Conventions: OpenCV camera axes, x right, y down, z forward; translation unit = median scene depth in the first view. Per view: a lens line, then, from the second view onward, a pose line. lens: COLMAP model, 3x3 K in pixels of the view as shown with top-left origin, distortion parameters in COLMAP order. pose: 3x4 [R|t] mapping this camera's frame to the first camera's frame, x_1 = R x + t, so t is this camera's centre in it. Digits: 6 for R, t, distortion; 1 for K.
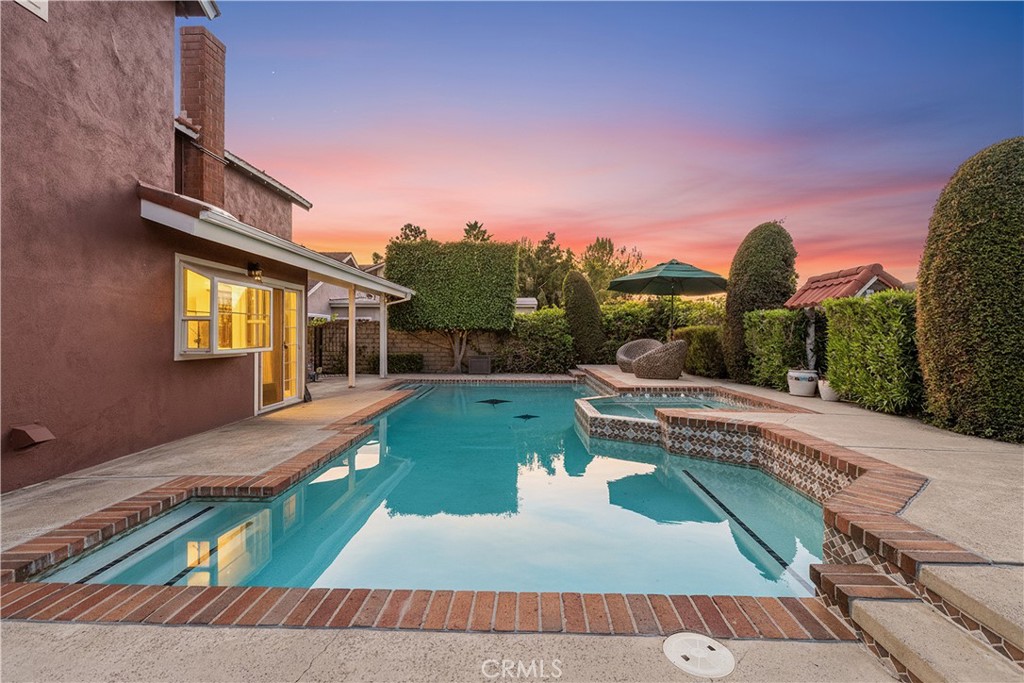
lens RADIAL K [[467.8, 0, 512.7], [0, 467.8, 338.6], [0, 0, 1]] dist [-0.002657, 0.000115]
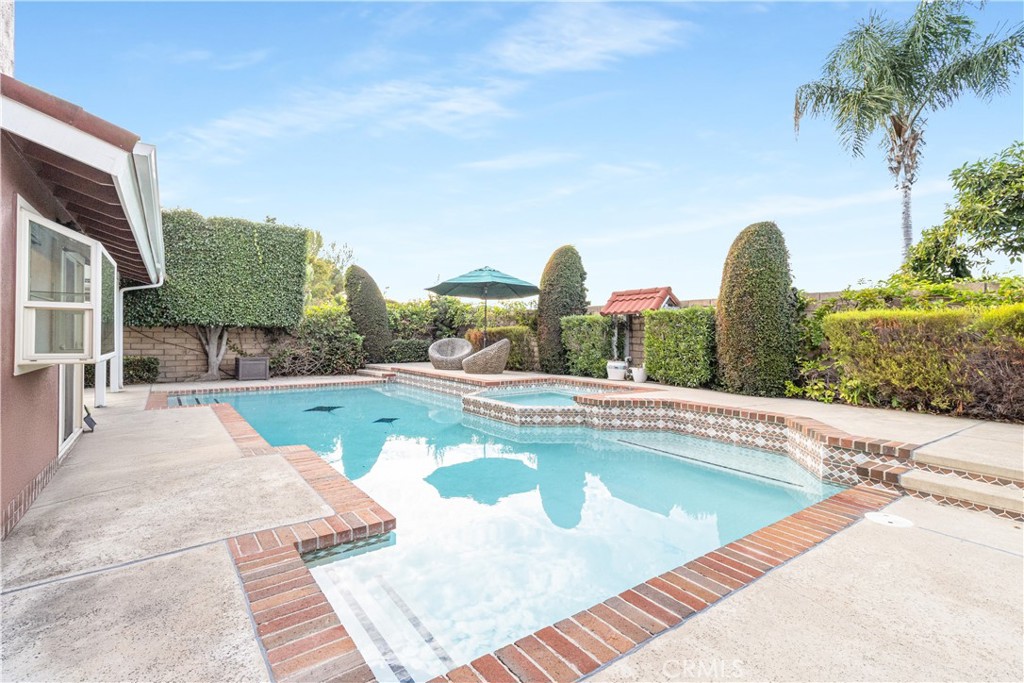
lens RADIAL K [[467.8, 0, 513.7], [0, 467.8, 337.8], [0, 0, 1]] dist [-0.002657, 0.000115]
pose [[0.797289, -0.000173, 0.603598, -0.407602], [-0.001093, 0.999998, 0.001731, -0.001618], [-0.603597, -0.002040, 0.797287, 0.103514]]
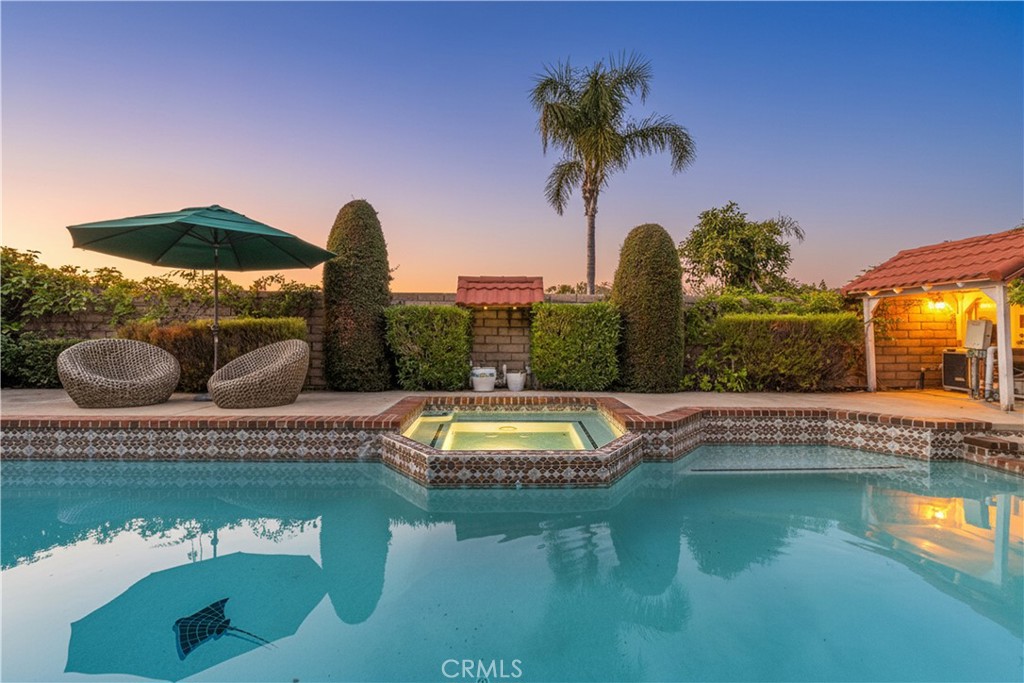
lens RADIAL K [[467.8, 0, 513.1], [0, 467.8, 333.4], [0, 0, 1]] dist [-0.002657, 0.000115]
pose [[-0.040958, -0.005820, 0.999144, -0.402301], [0.000357, 0.999983, 0.005839, -0.011814], [-0.999161, 0.000595, -0.040955, 0.933590]]
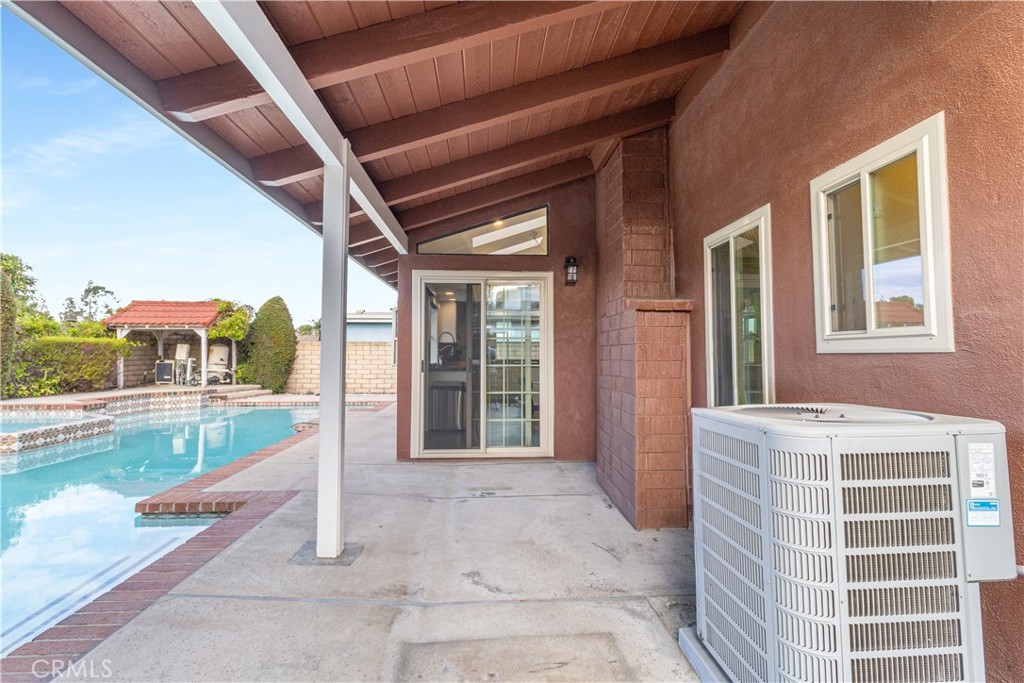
lens RADIAL K [[467.8, 0, 513.2], [0, 467.8, 344.7], [0, 0, 1]] dist [-0.002657, 0.000115]
pose [[-0.996679, -0.004798, -0.081292, -0.627617], [-0.003454, 0.999855, -0.016667, -0.006891], [0.081360, -0.016331, -0.996551, 1.854133]]
